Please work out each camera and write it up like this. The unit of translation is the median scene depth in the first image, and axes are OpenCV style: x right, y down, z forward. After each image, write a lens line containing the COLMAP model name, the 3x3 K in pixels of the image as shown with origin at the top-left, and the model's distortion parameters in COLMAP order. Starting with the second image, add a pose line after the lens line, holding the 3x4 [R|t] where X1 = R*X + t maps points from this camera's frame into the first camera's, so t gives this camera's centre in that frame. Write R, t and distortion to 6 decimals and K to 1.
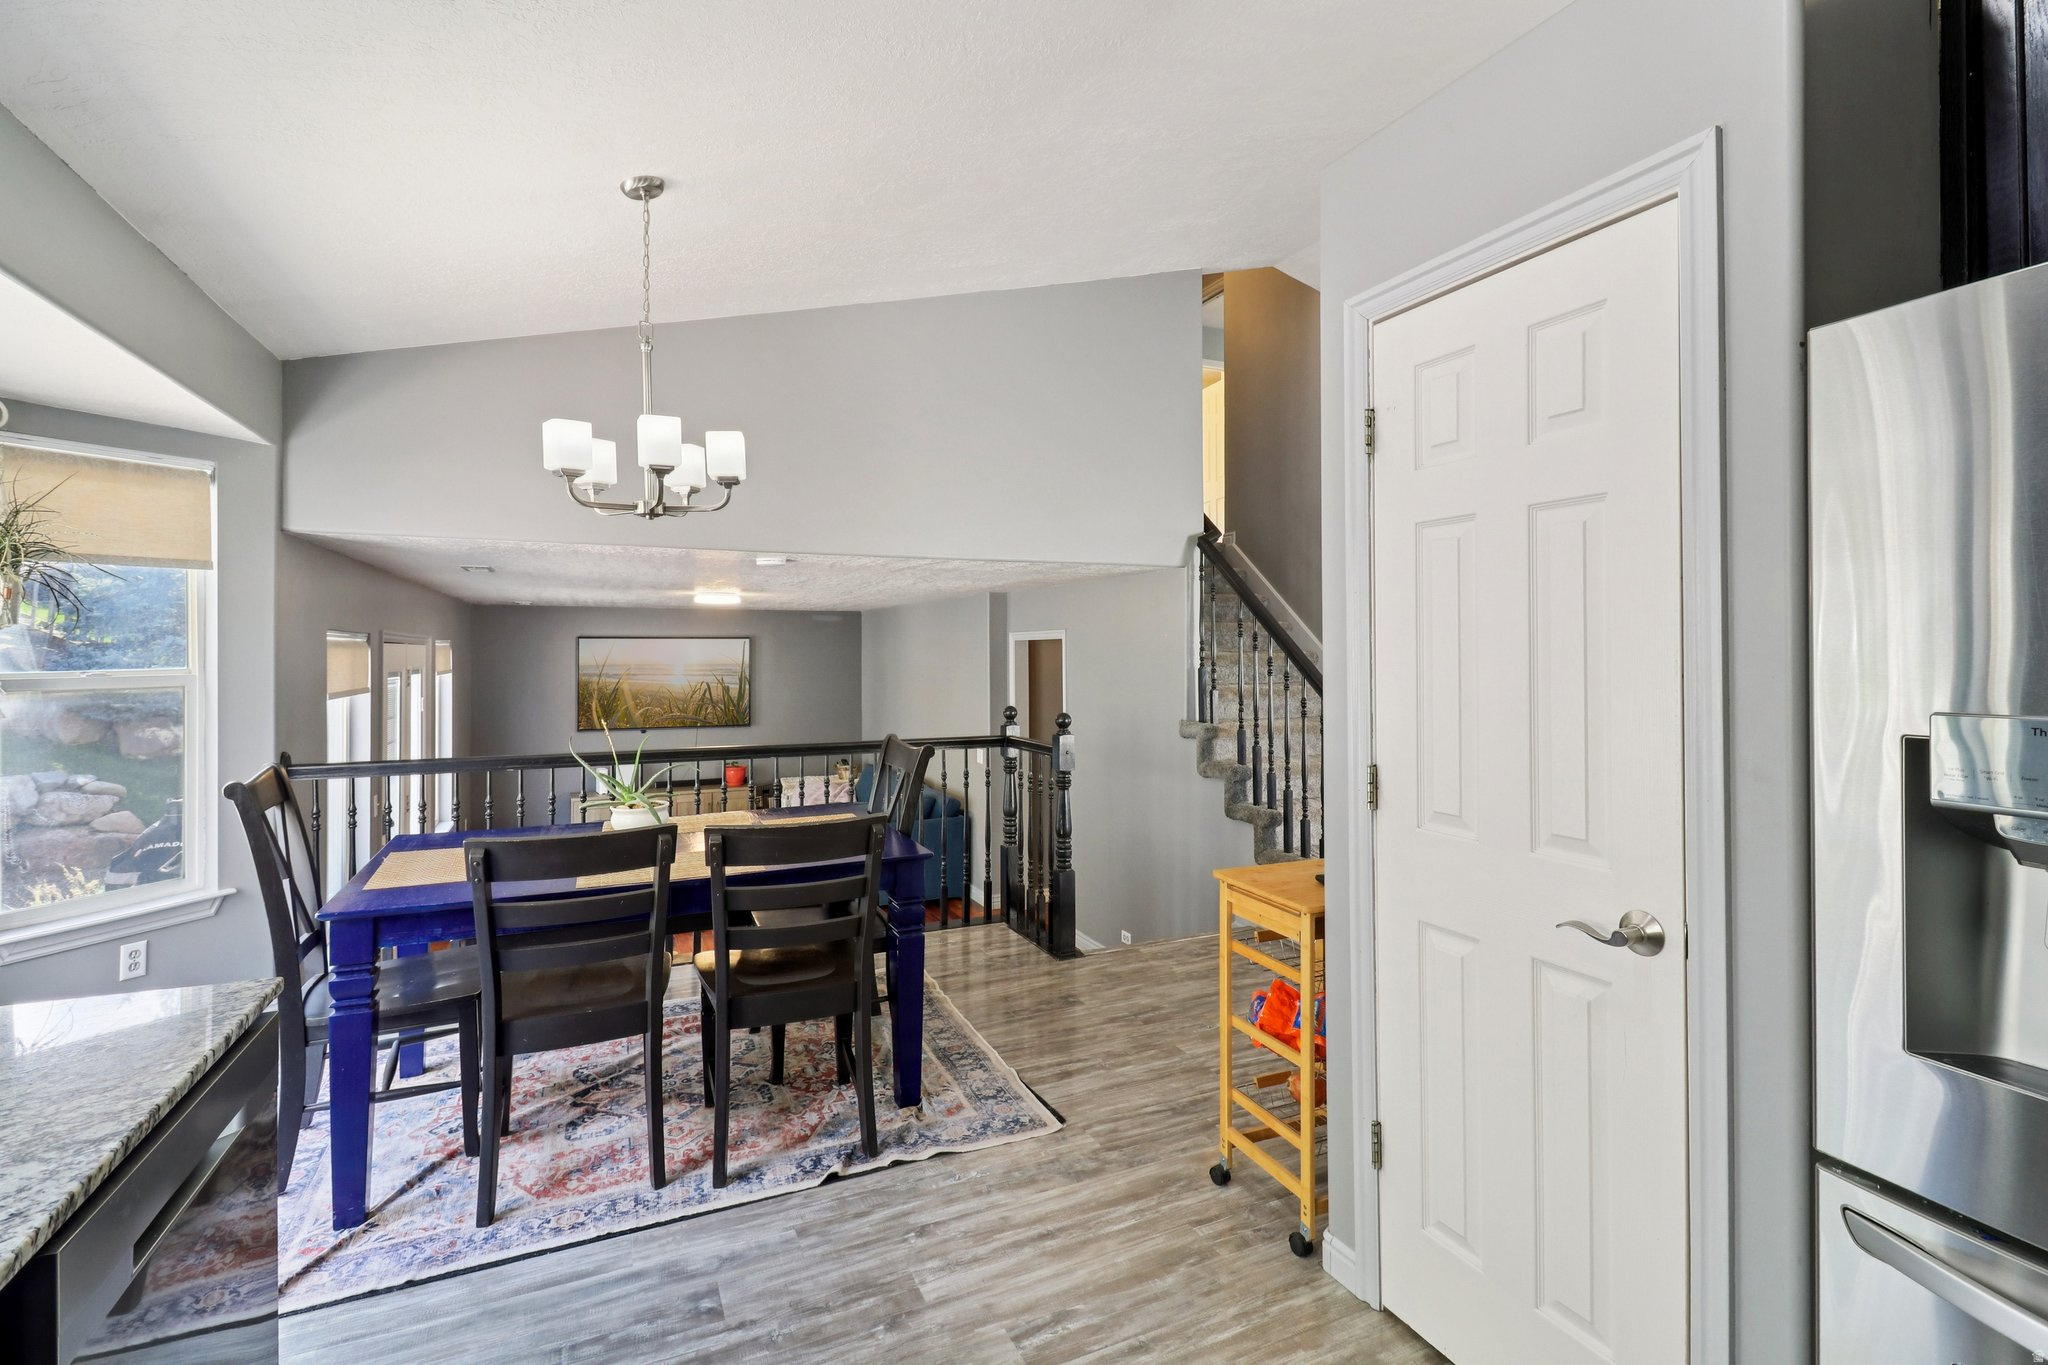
lens RADIAL K [[945.3, 0, 1017.0], [0, 945.3, 650.9], [0, 0, 1]] dist [0.023073, -0.011606]
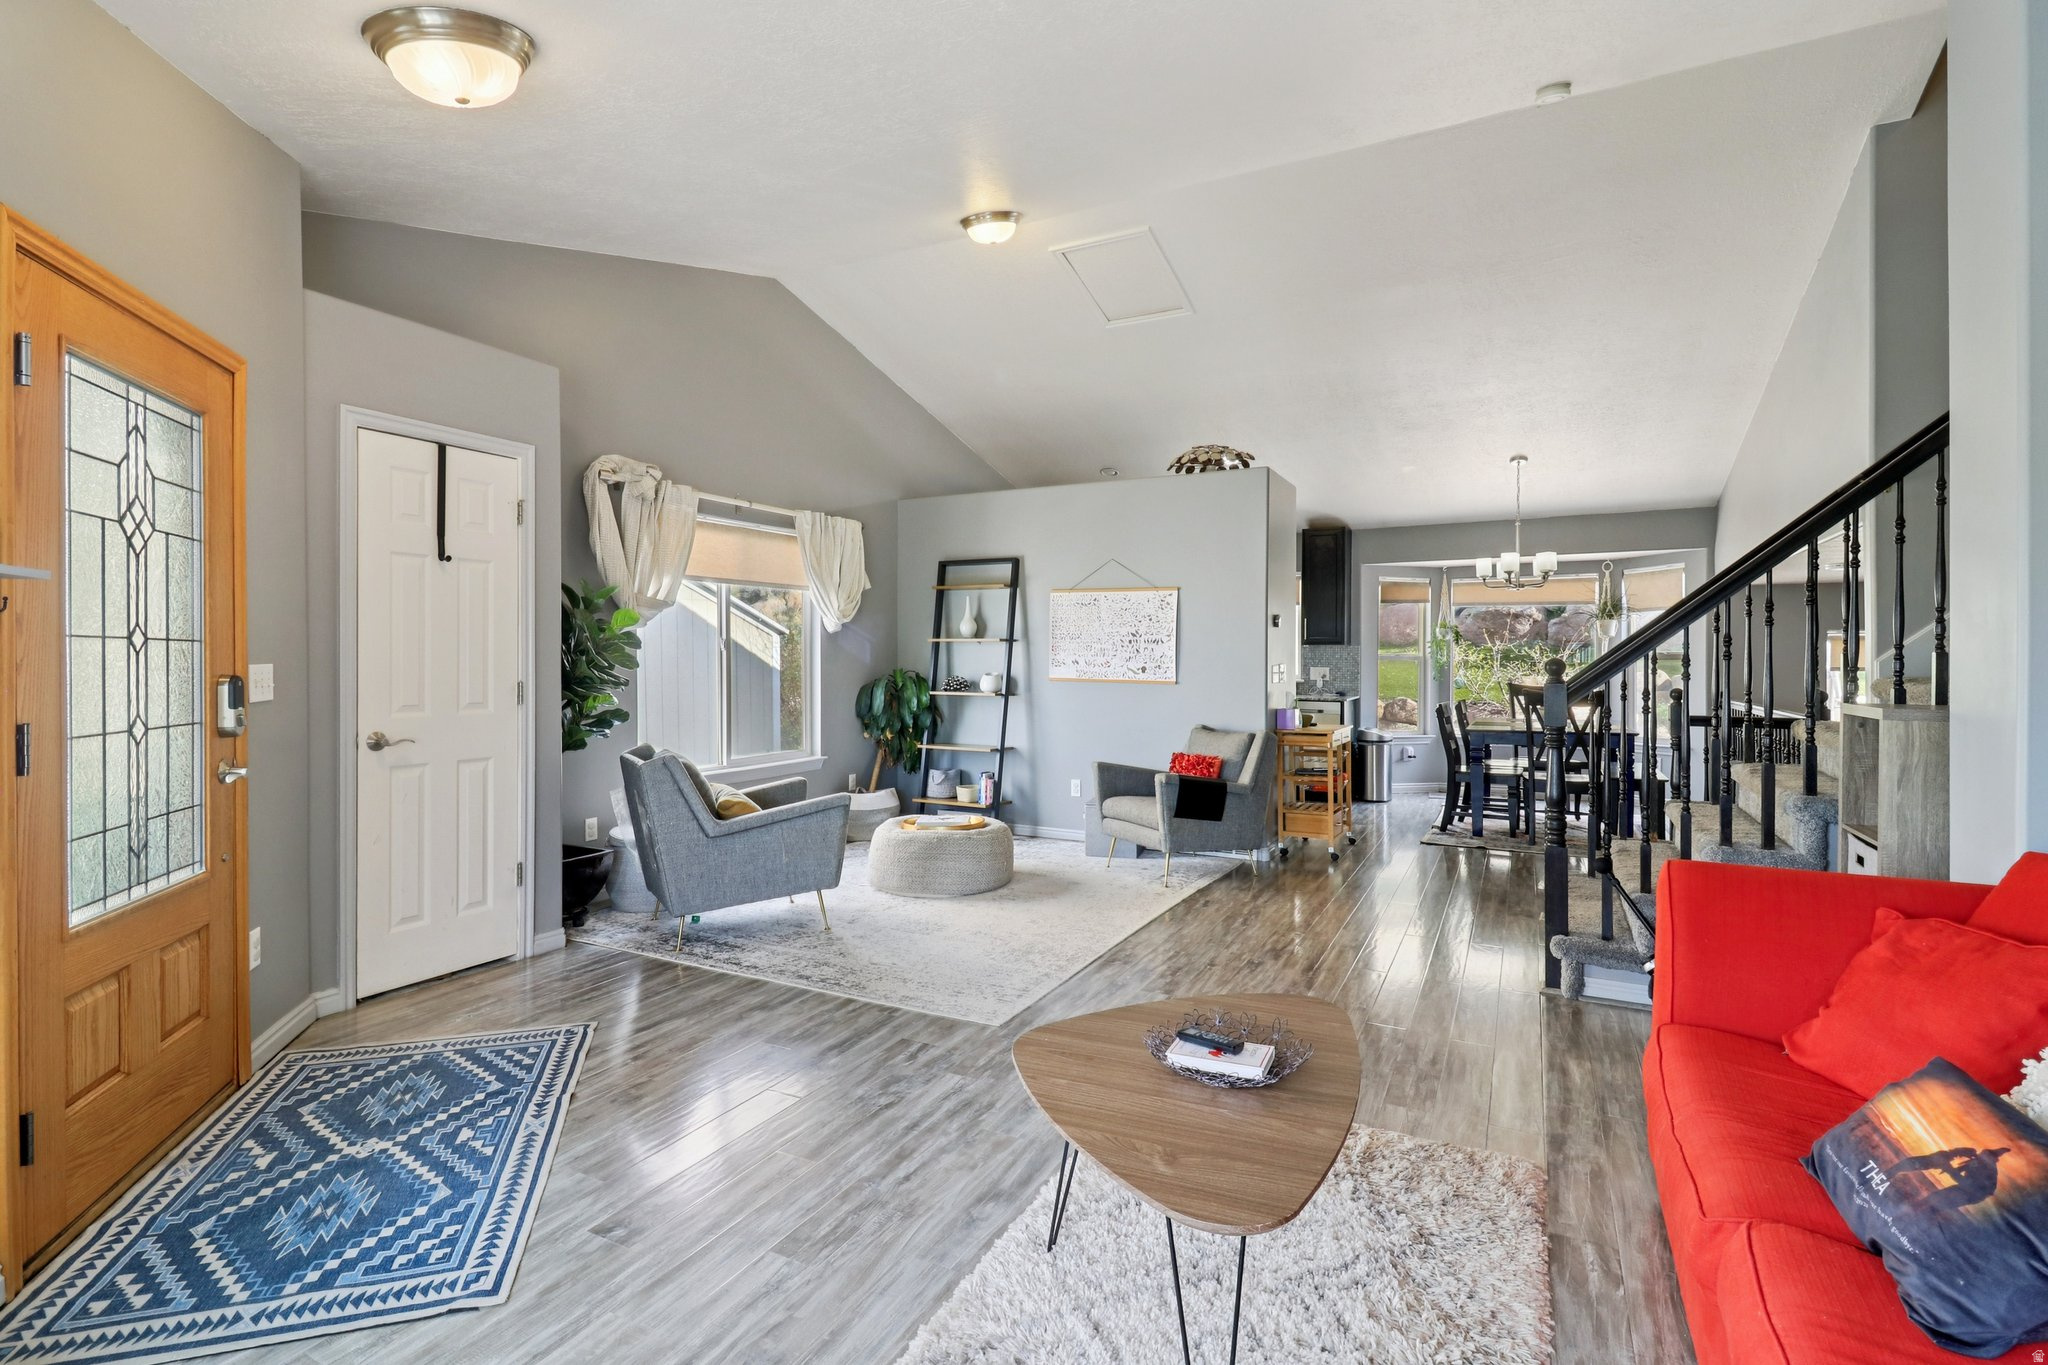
lens RADIAL K [[975.6, 0, 1021.2], [0, 975.6, 657.2], [0, 0, 1]] dist [0.021491, -0.011140]
pose [[-0.786371, -0.000542, -0.617754, 2.303961], [0.001207, 0.999996, -0.002414, 0.045823], [0.617753, -0.002643, -0.786368, 2.271915]]
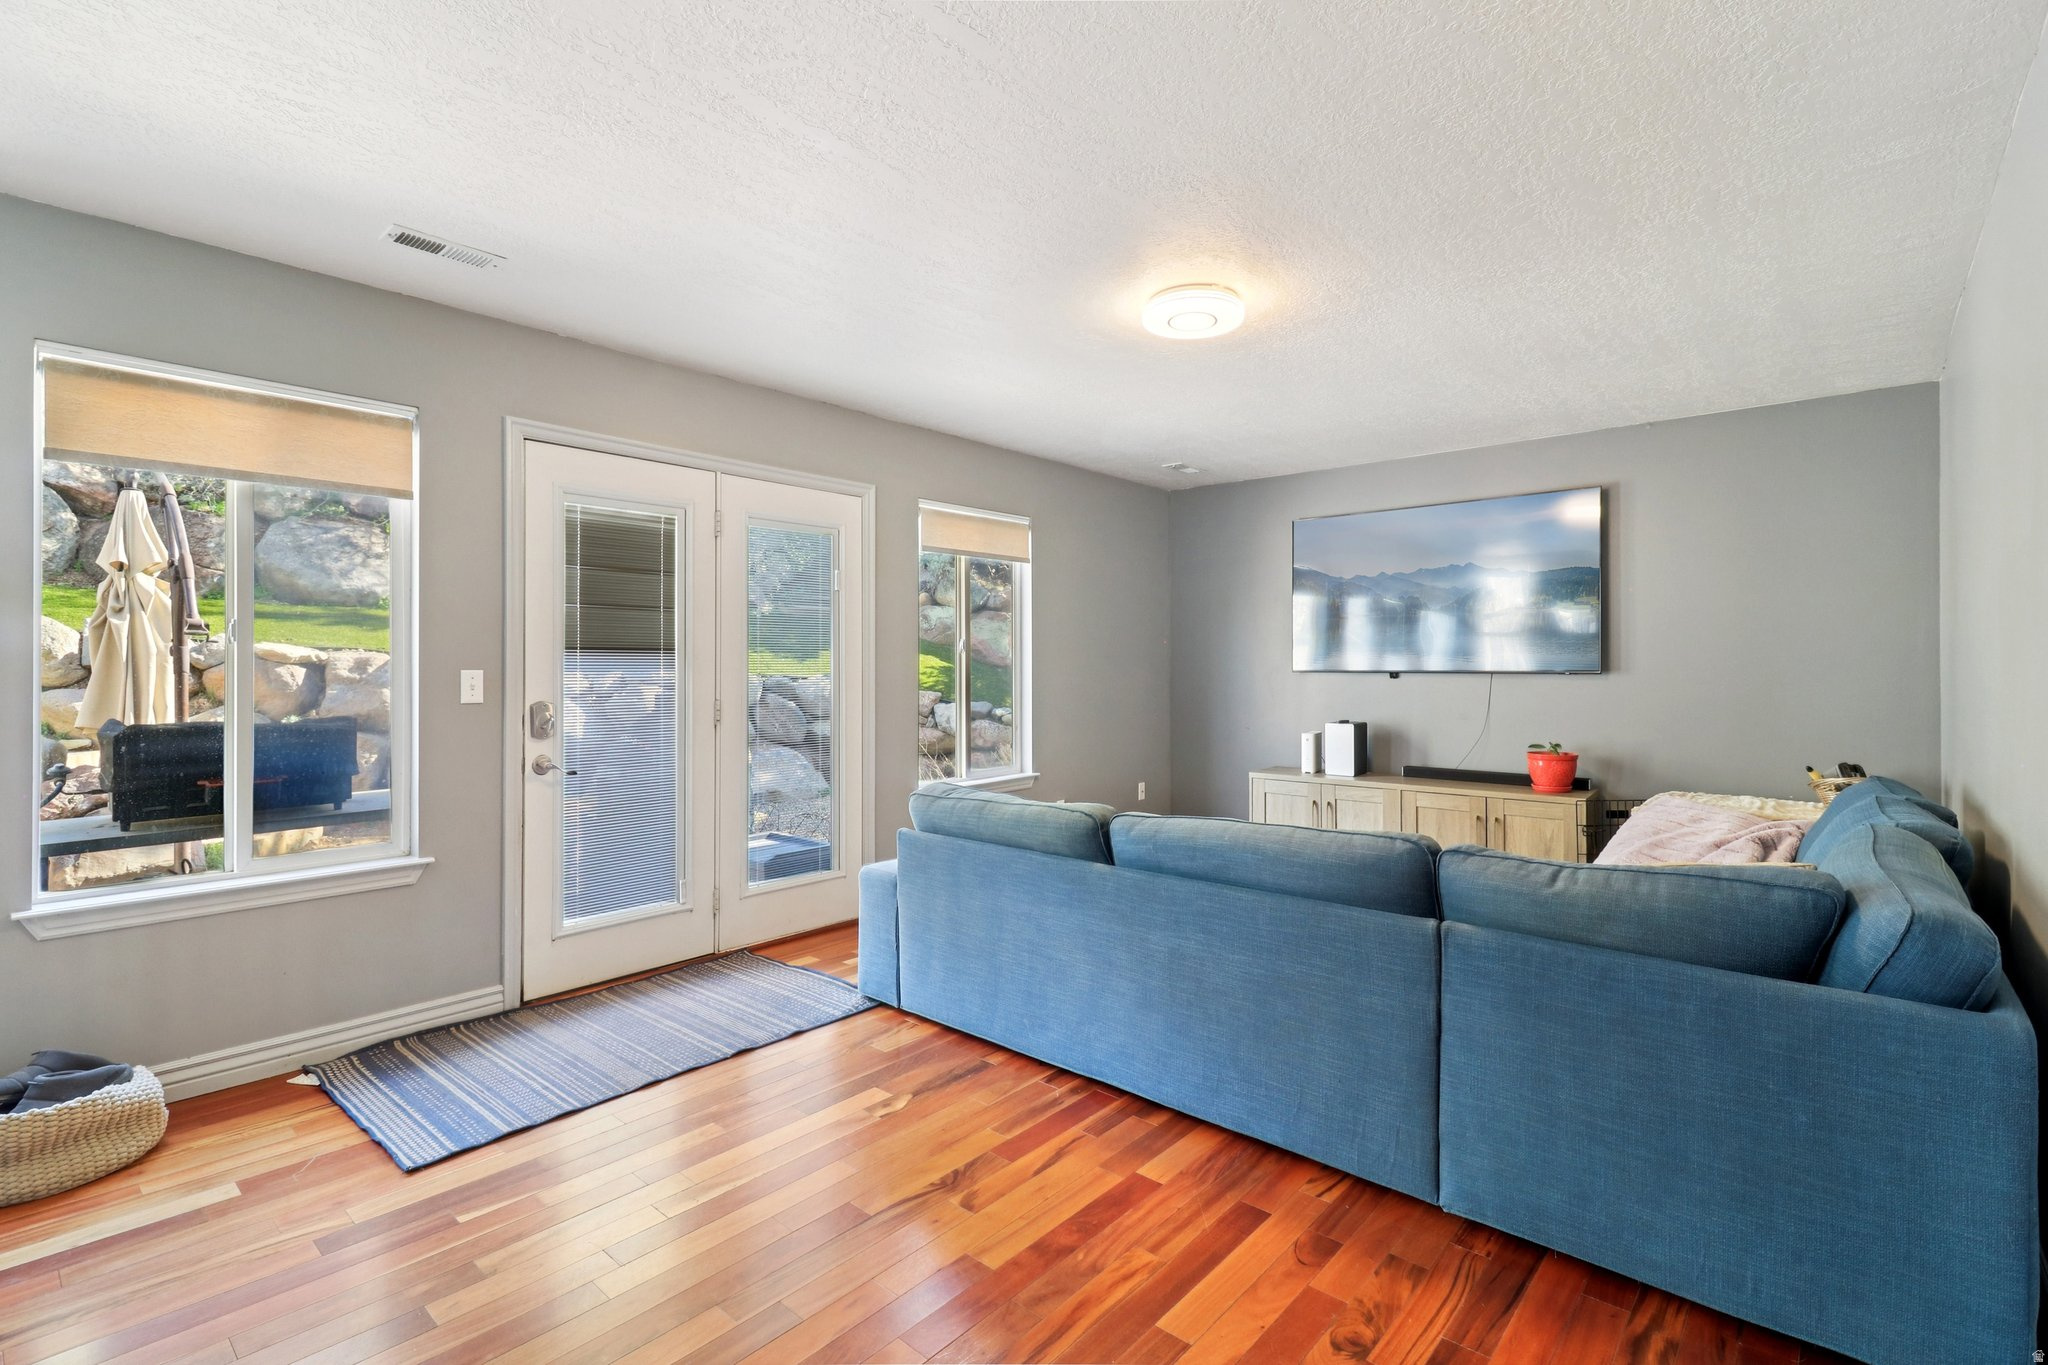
lens RADIAL K [[944.6, 0, 1018.9], [0, 944.6, 661.3], [0, 0, 1]] dist [0.021194, -0.012745]
pose [[0.416912, -0.000161, -0.908947, 0.110740], [-0.000167, 1.000000, -0.000254, 0.271629], [0.908947, 0.000258, 0.416912, 1.983109]]
